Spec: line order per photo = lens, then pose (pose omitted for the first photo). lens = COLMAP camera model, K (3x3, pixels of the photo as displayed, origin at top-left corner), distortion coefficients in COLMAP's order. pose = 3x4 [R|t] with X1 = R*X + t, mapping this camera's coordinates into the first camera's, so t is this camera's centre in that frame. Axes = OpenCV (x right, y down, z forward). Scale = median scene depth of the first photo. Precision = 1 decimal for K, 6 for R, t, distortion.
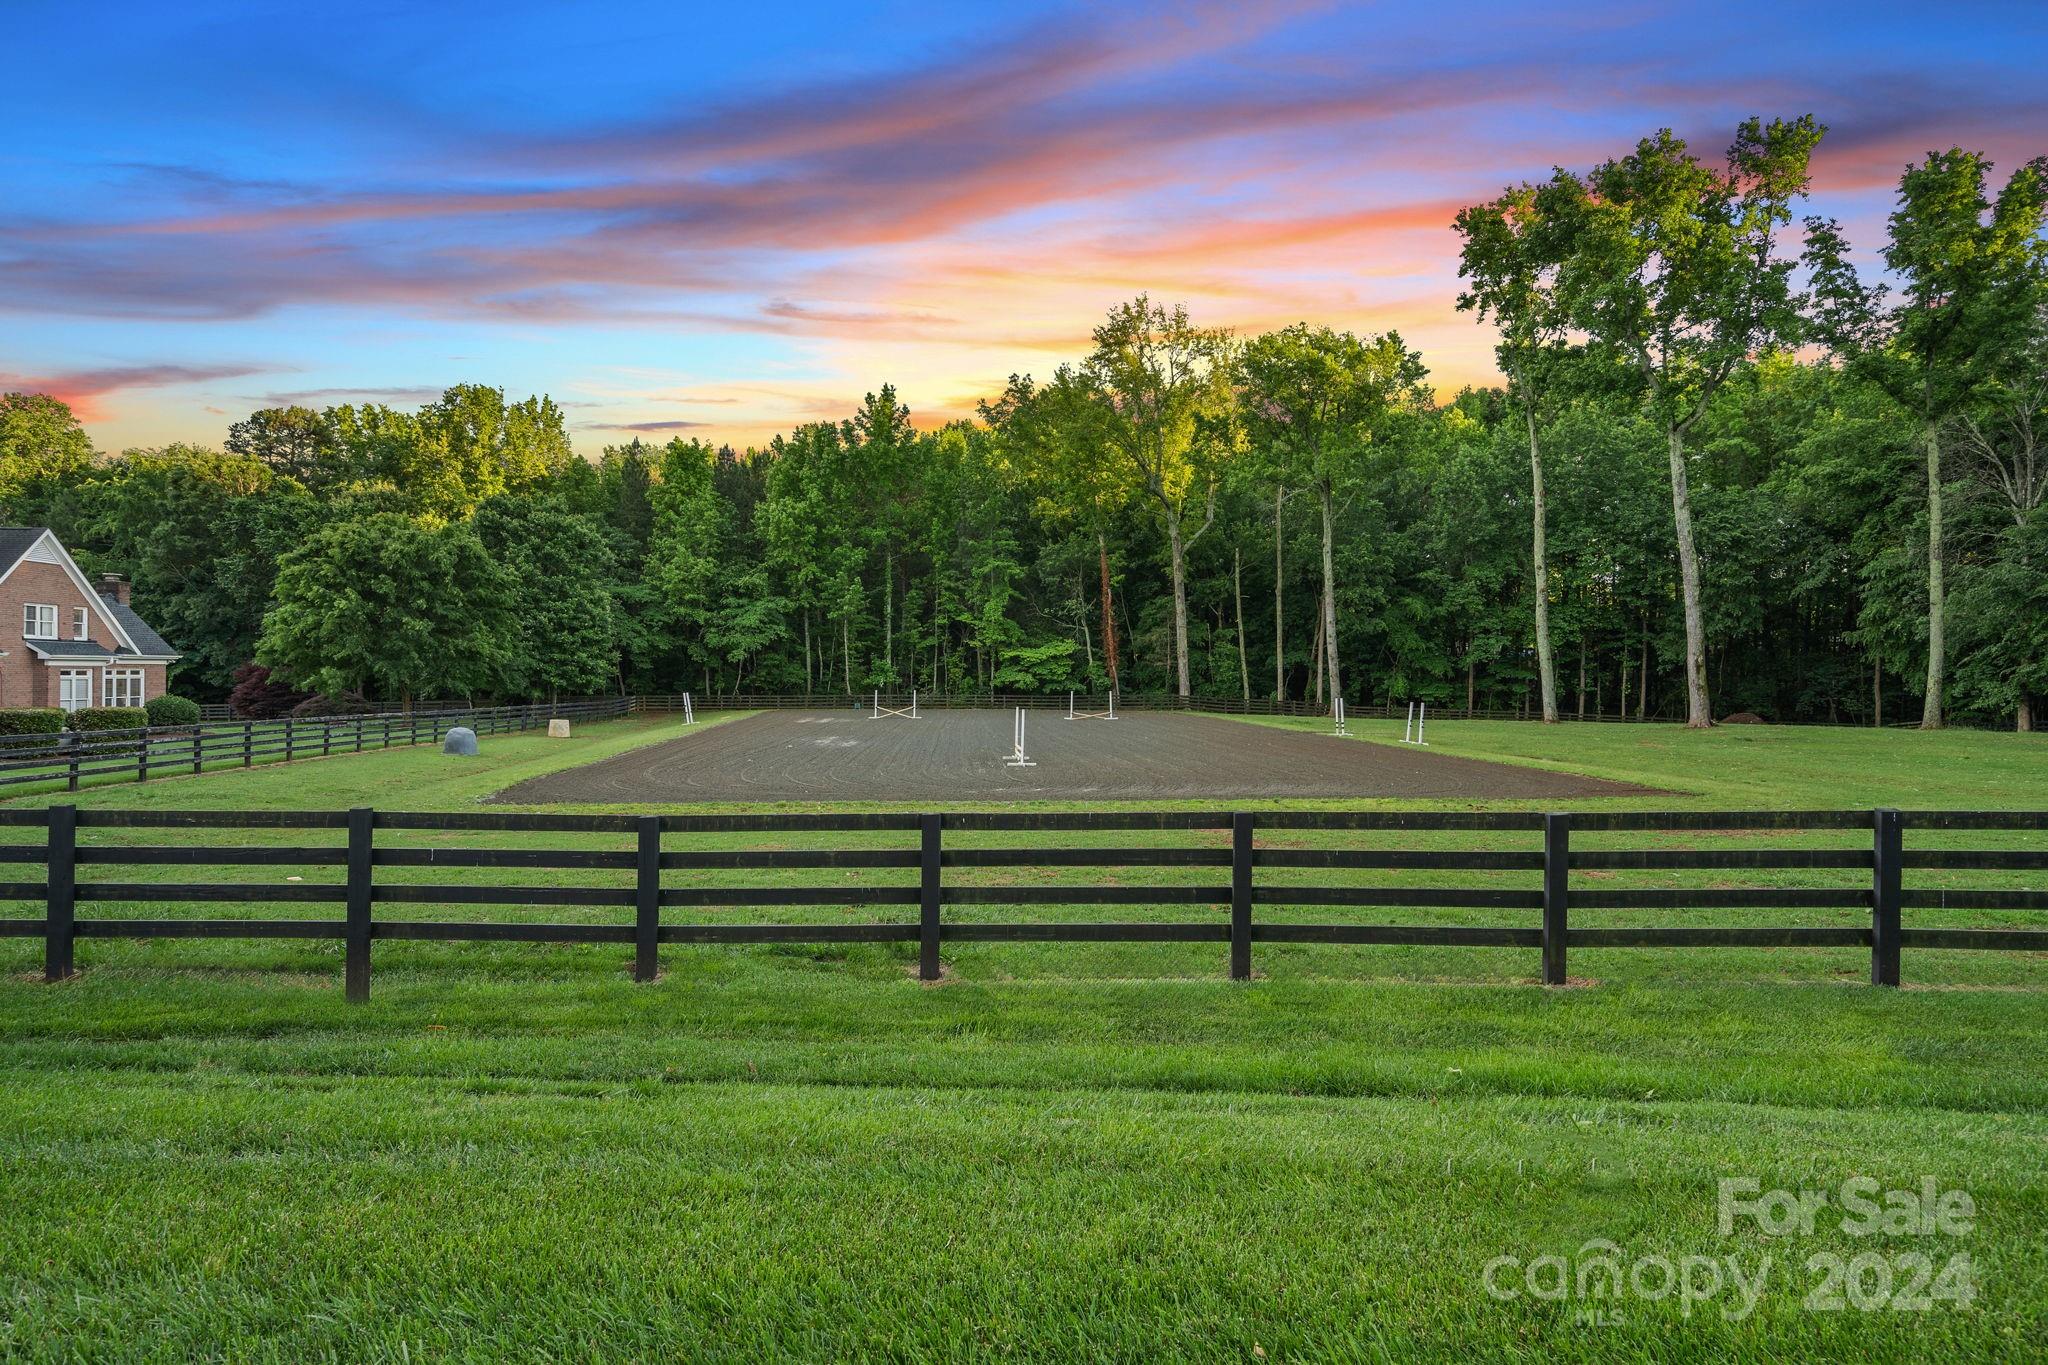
lens RADIAL K [[1088.1, 0, 1030.0], [0, 1088.1, 691.4], [0, 0, 1]] dist [0.002547, 0.001450]
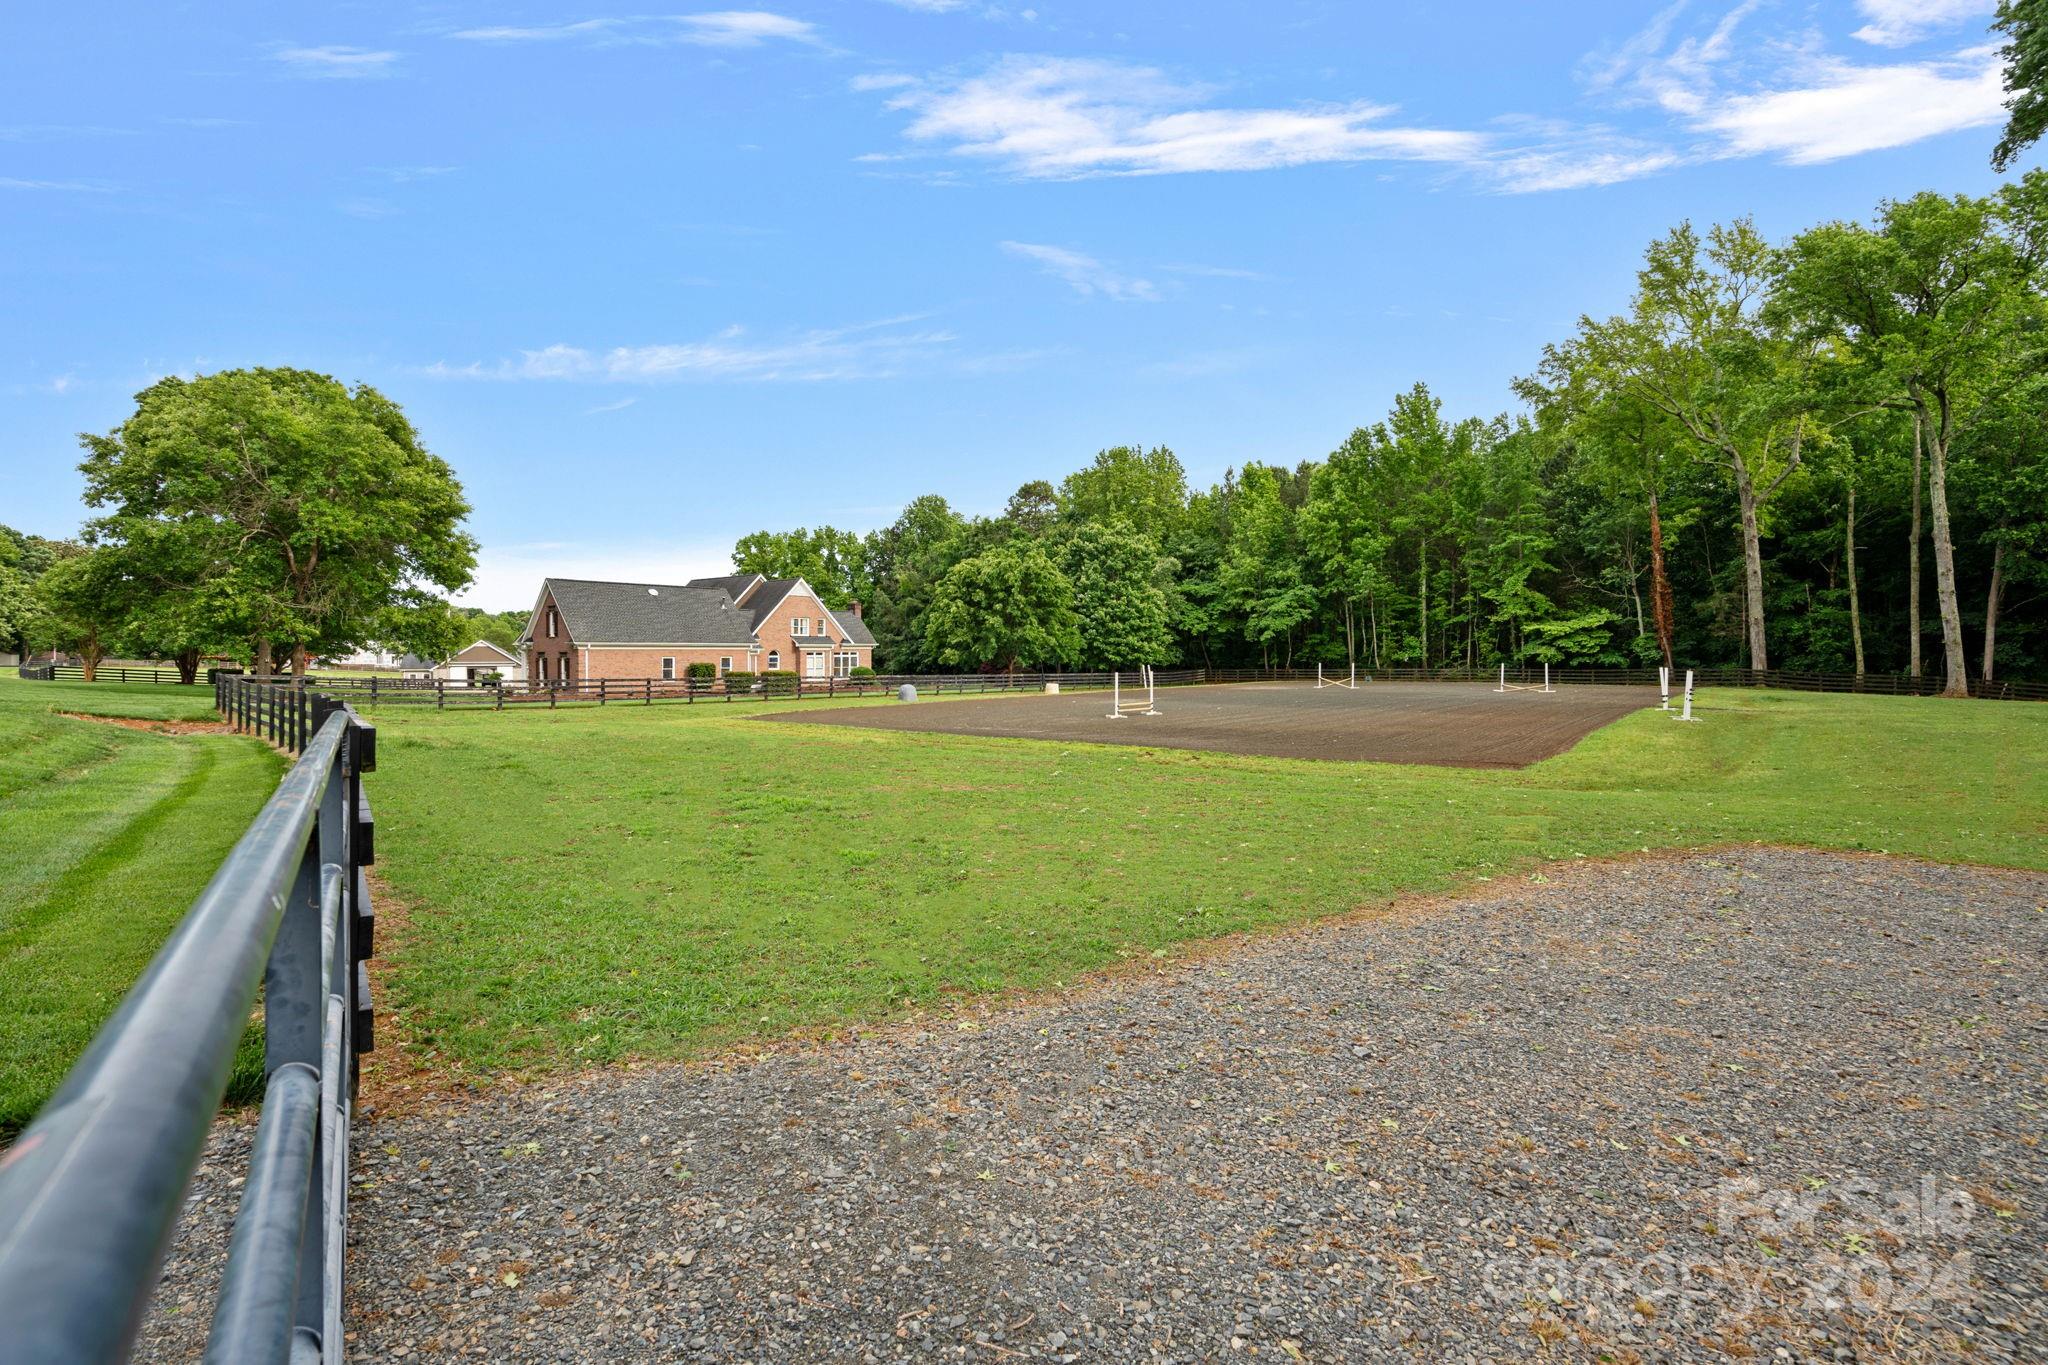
lens RADIAL K [[937.0, 0, 1024.0], [0, 937.0, 682.5], [0, 0, 1]] dist [-0.003005, 0.000211]
pose [[0.698348, 0.010877, -0.715676, 0.280244], [-0.001922, 0.999909, 0.013321, 0.005473], [0.715756, -0.007927, 0.698306, 0.070911]]
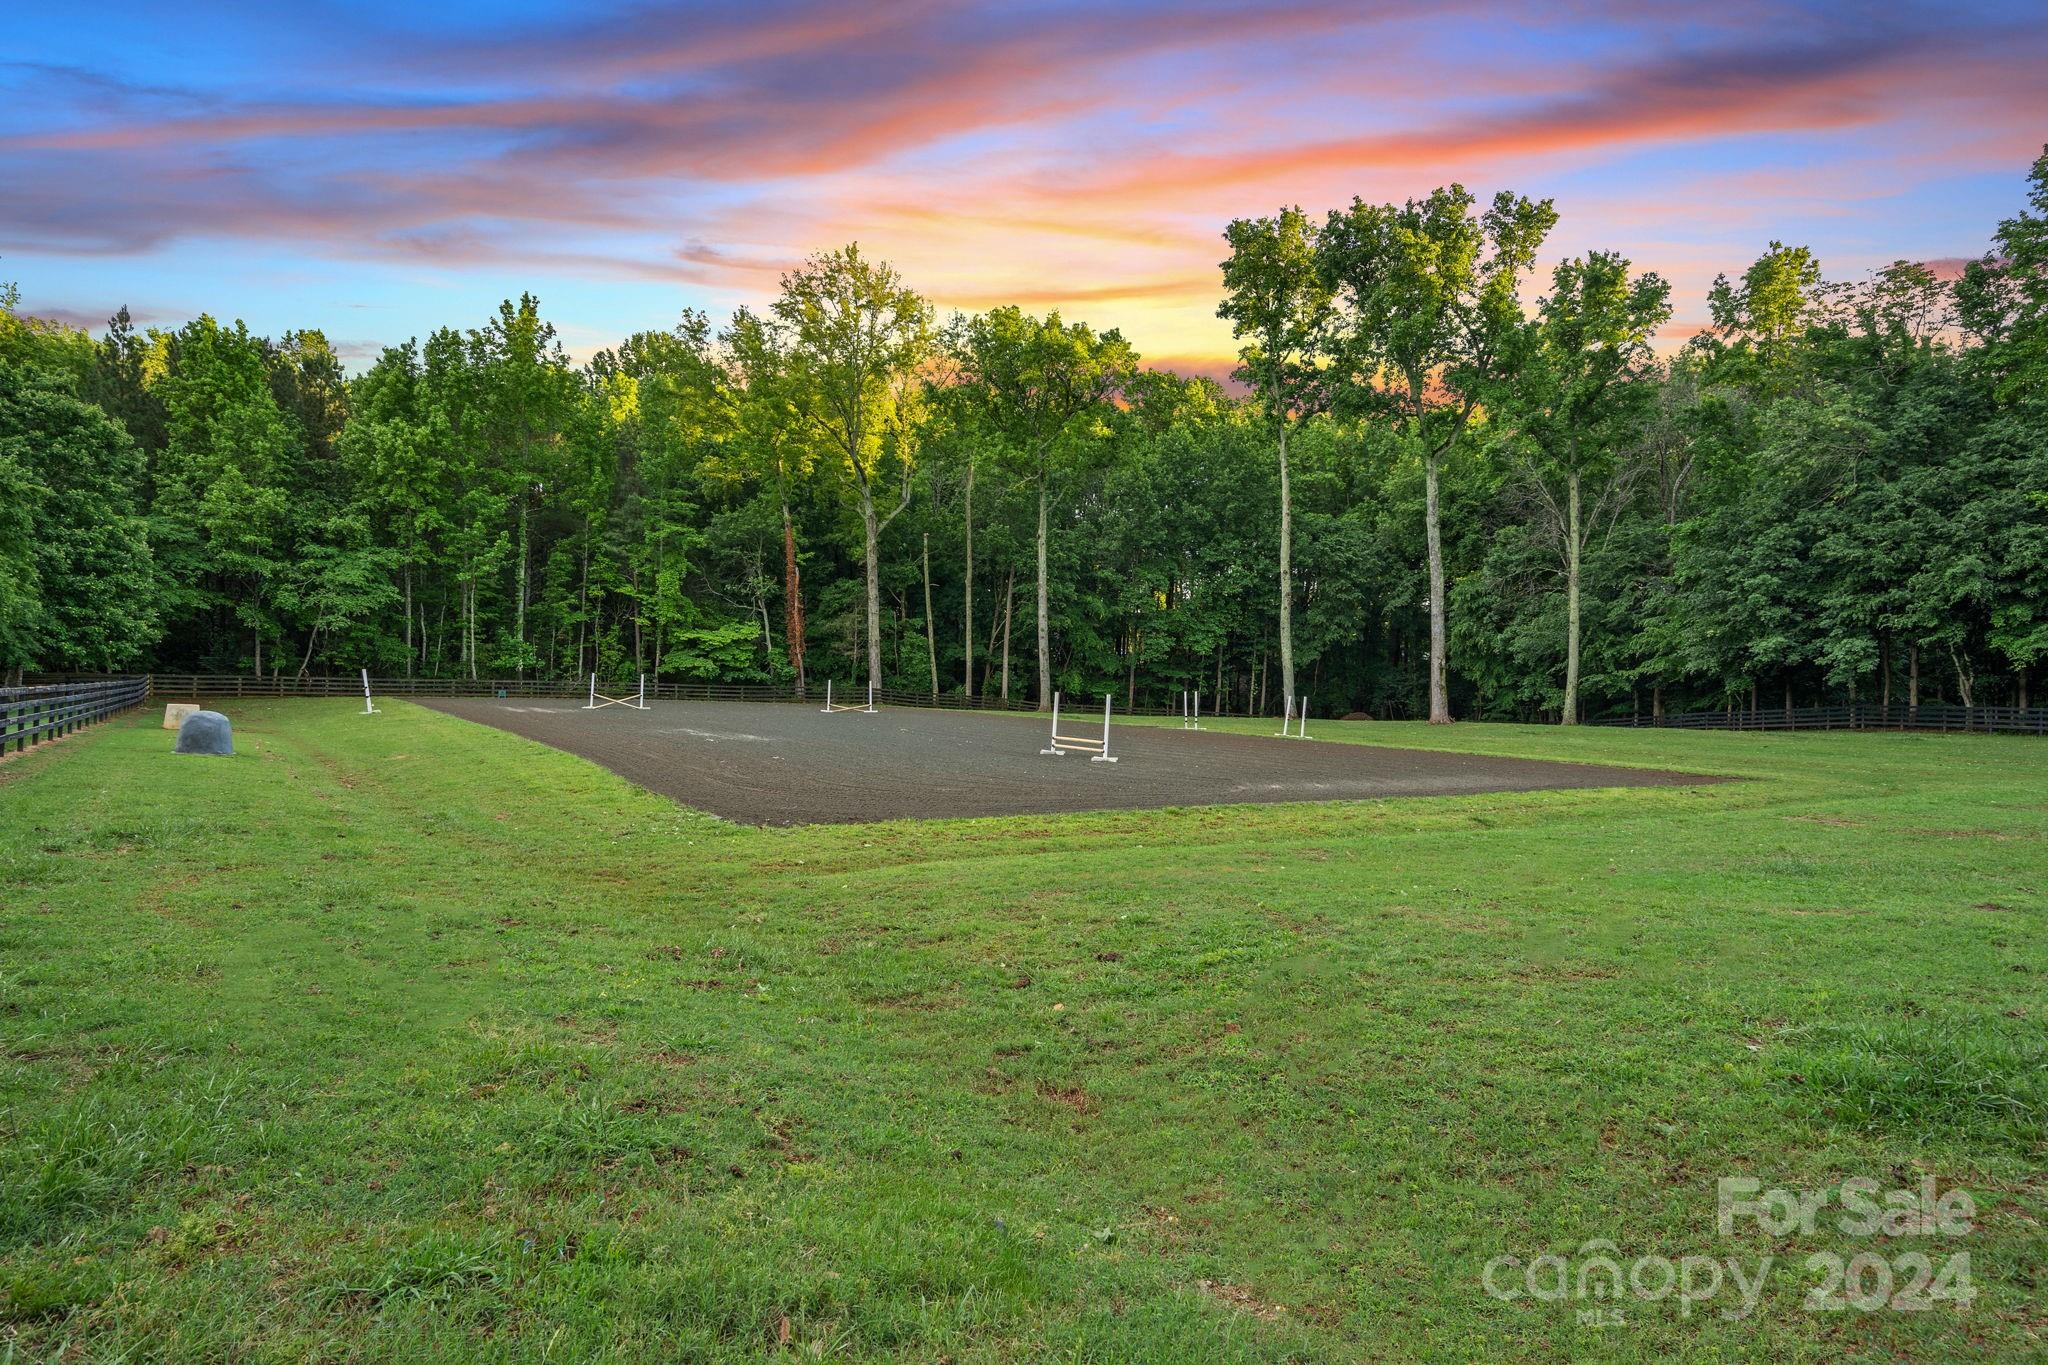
lens RADIAL K [[1116.6, 0, 1011.8], [0, 1116.6, 685.0], [0, 0, 1]] dist [0.003841, 0.000269]
pose [[0.893713, 0.019531, 0.448214, -0.188387], [-0.017764, 0.999809, -0.008145, 0.006963], [-0.448288, -0.000683, 0.893889, 0.109188]]
